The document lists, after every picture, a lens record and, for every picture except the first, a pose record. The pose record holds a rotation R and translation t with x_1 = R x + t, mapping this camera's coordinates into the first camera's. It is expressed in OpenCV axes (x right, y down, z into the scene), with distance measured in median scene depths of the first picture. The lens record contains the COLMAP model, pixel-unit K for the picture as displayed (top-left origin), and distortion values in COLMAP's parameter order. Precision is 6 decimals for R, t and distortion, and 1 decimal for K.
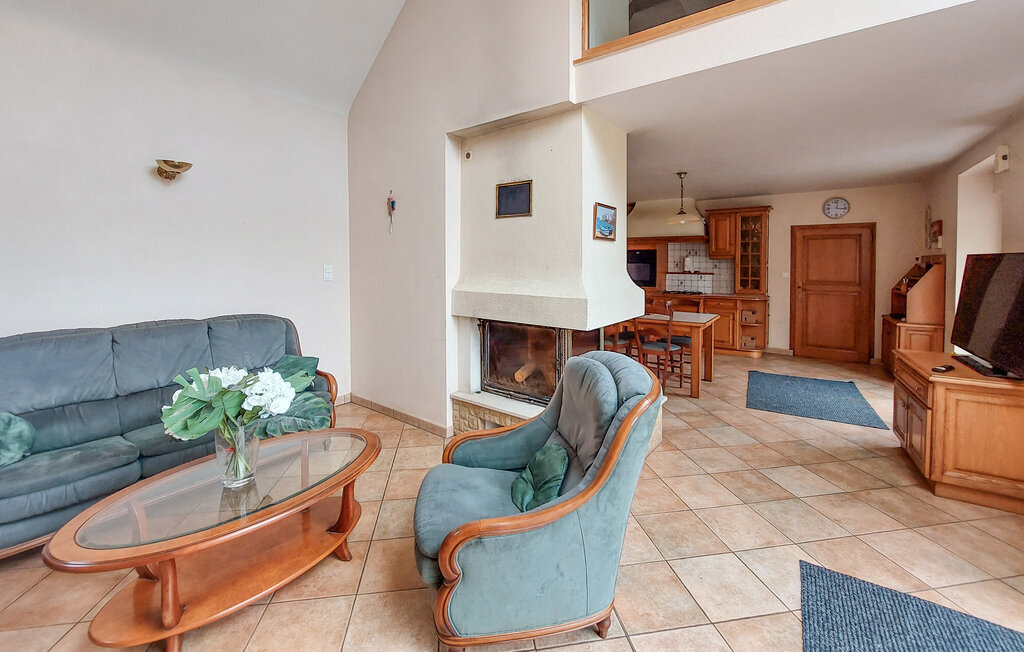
lens RADIAL K [[408.9, 0, 509.8], [0, 408.9, 269.7], [0, 0, 1]] dist [-0.007962, 0.000138]
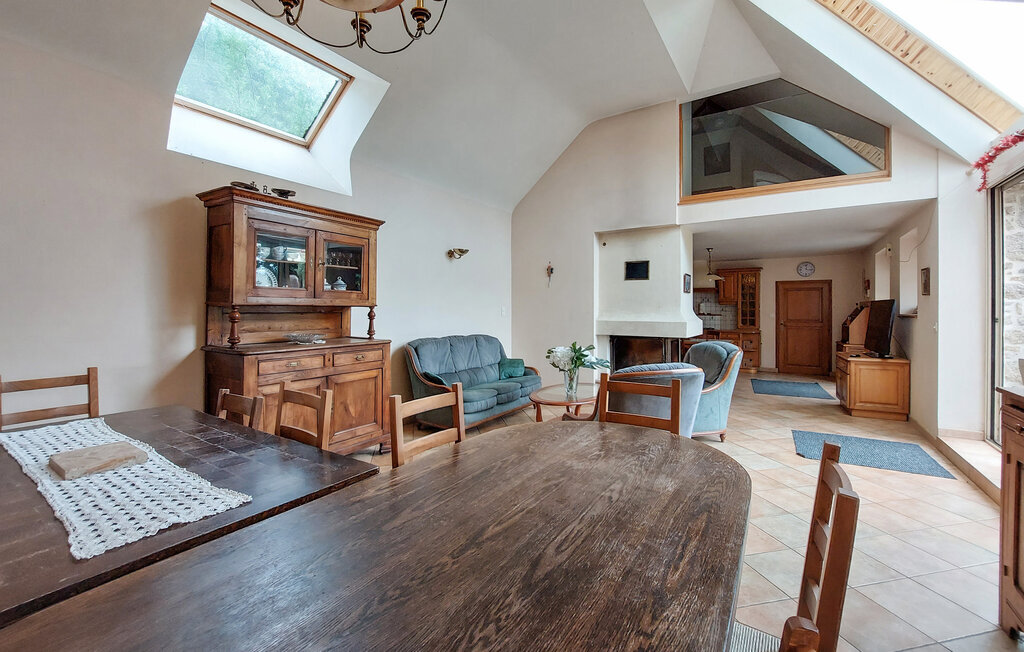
lens RADIAL K [[423.8, 0, 512.8], [0, 423.8, 310.3], [0, 0, 1]] dist [0.000584, -0.000046]
pose [[0.997786, 0.000951, 0.066496, -0.557080], [0.000203, 0.999850, -0.017340, 0.033997], [-0.066503, 0.017315, 0.997636, -0.713899]]
